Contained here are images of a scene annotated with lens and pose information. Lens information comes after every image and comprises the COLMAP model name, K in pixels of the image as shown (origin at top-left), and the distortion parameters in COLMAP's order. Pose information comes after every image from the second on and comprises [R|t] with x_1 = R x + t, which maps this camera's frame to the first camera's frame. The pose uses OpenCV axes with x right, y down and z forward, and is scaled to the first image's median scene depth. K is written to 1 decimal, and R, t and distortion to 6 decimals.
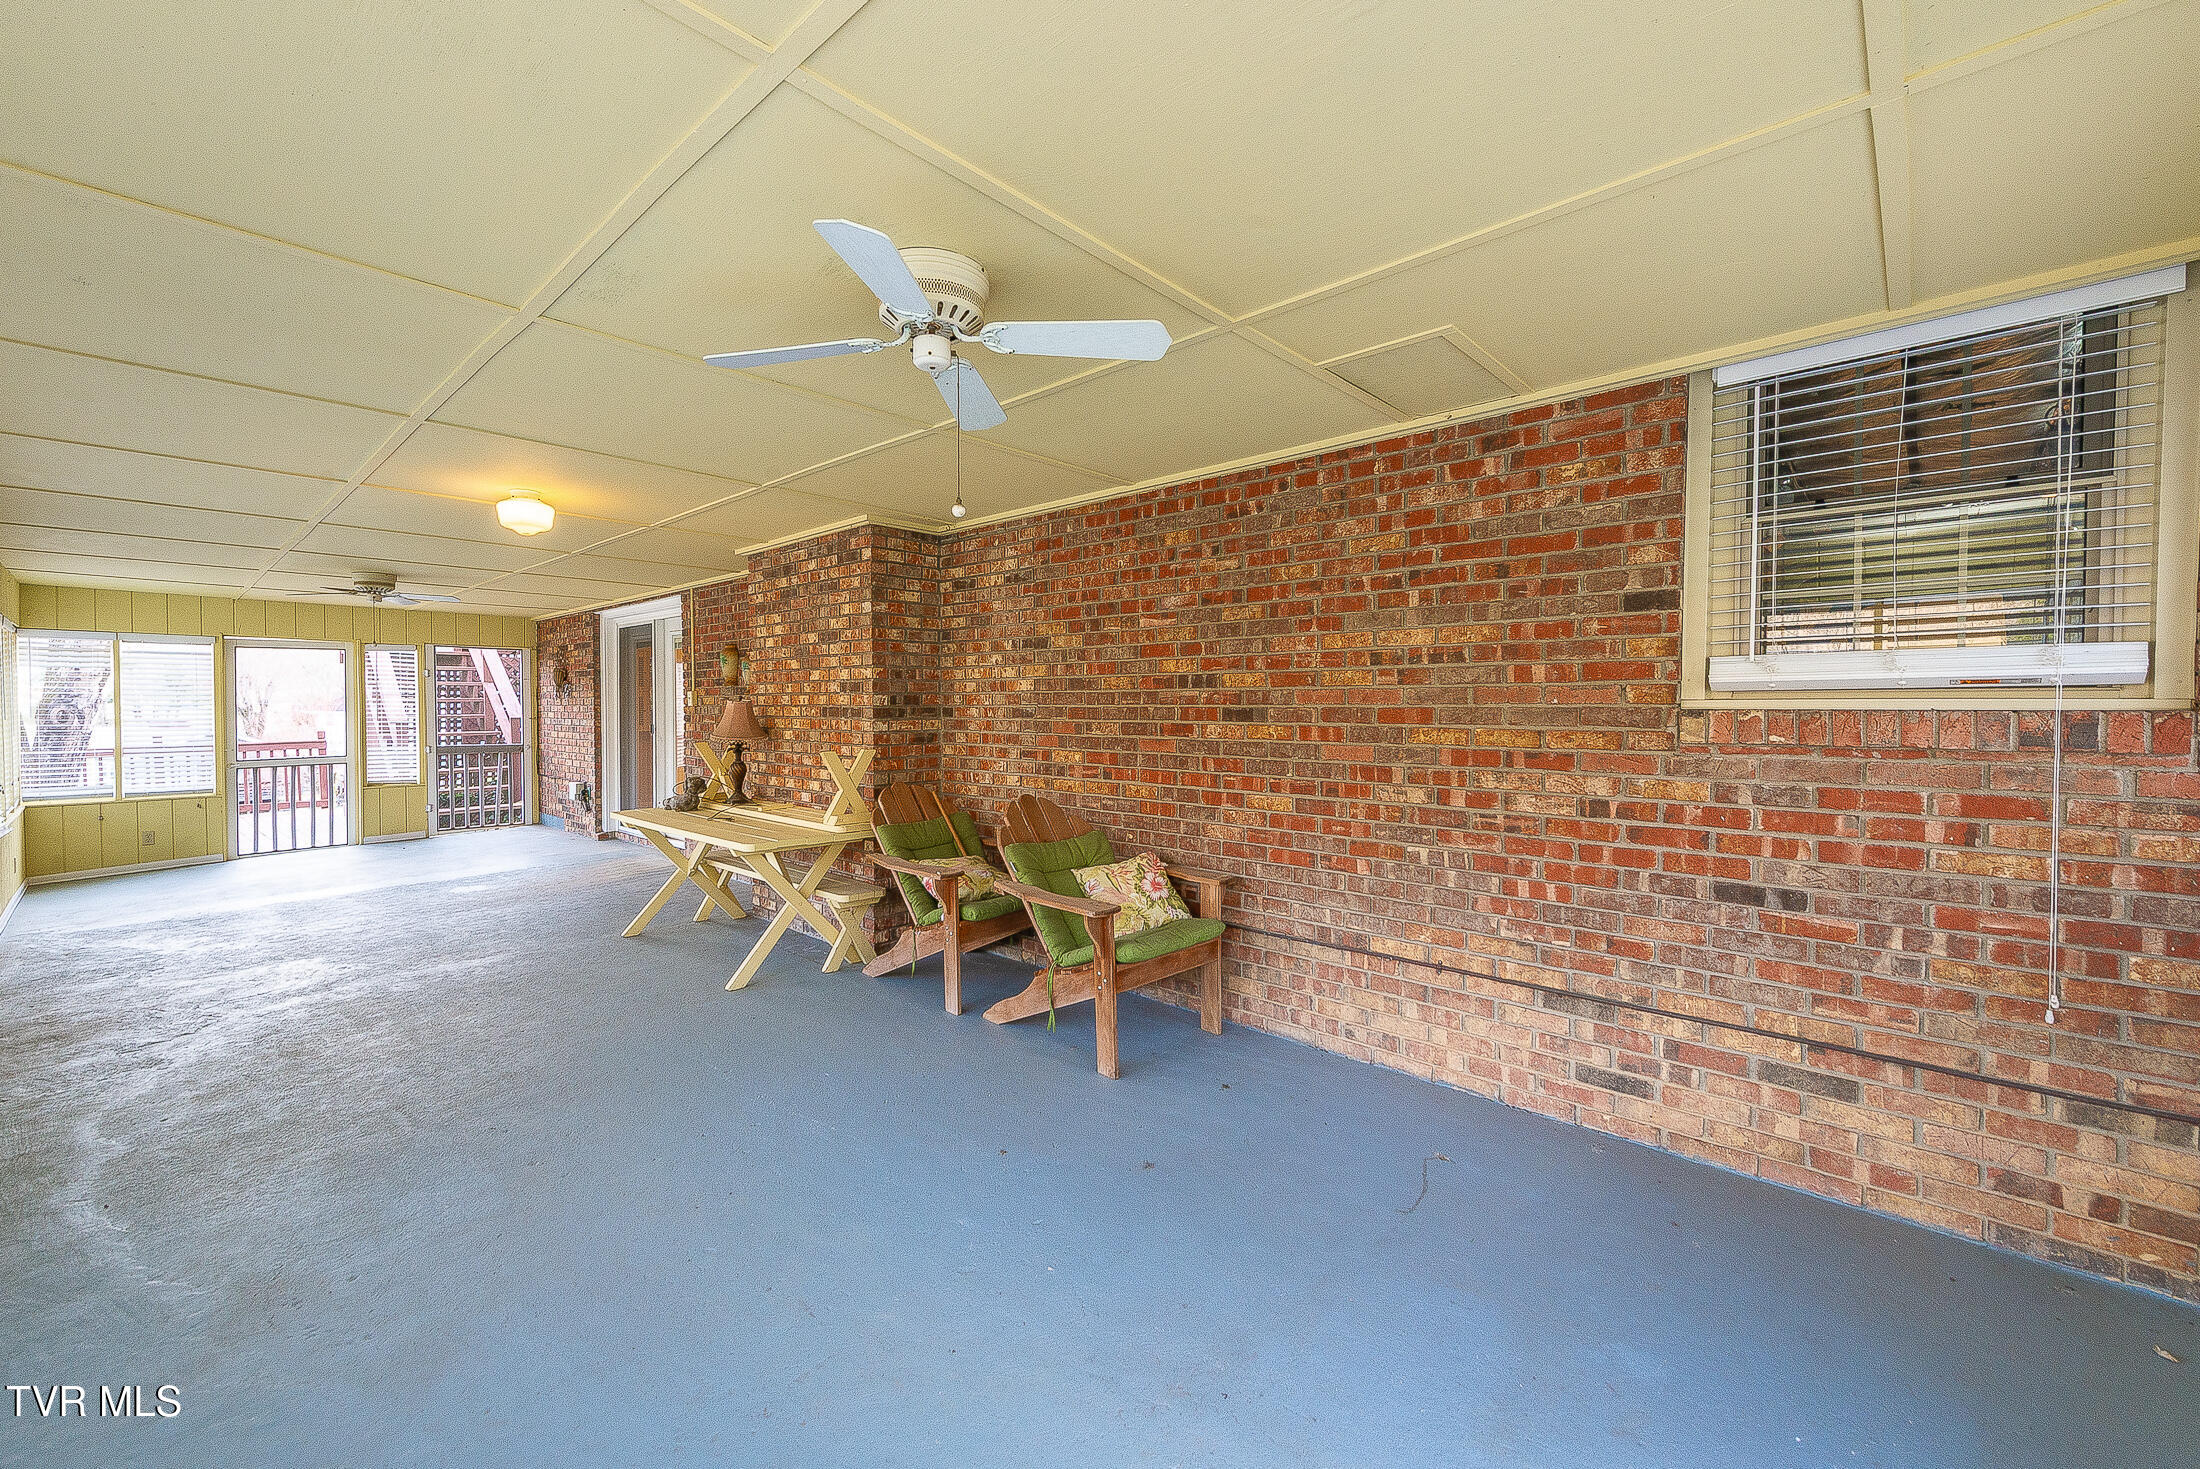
lens RADIAL K [[880.5, 0, 1096.8], [0, 880.5, 714.4], [0, 0, 1]] dist [0.019359, -0.004934]
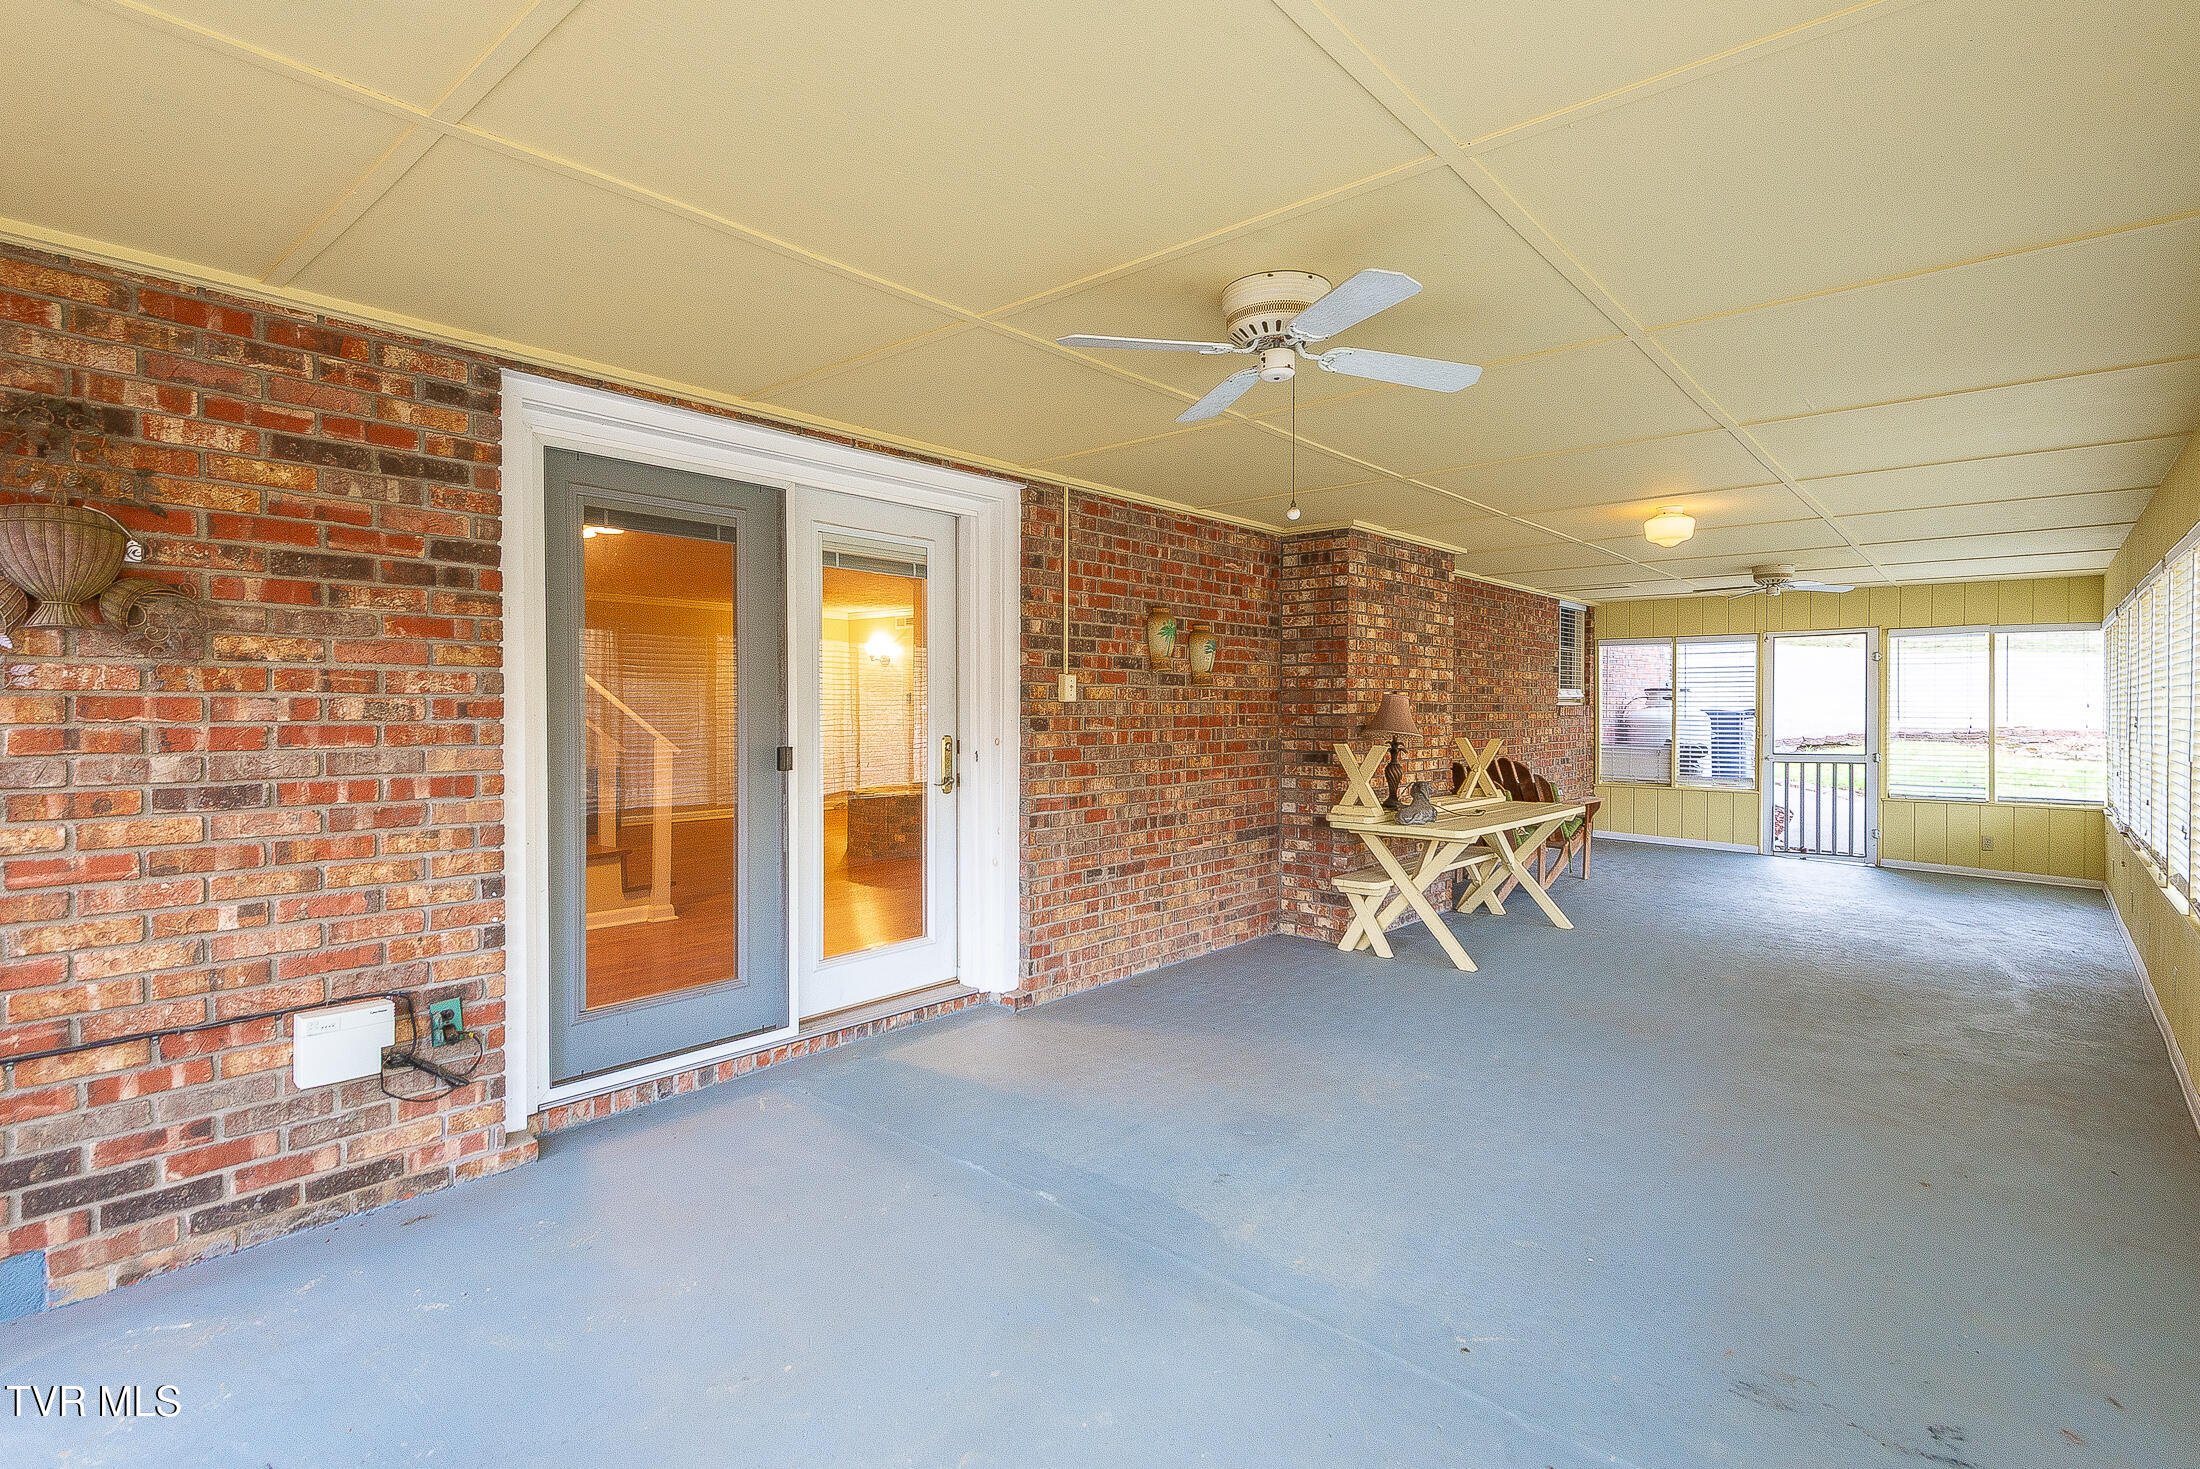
lens RADIAL K [[1124.8, 0, 1100.0], [0, 1124.8, 734.5], [0, 0, 1]] dist [0.017000, -0.000296]
pose [[-0.047833, -0.021646, 0.998621, -1.683072], [0.011343, 0.999689, 0.022212, -0.005296], [-0.998791, 0.012390, -0.047572, 1.466641]]
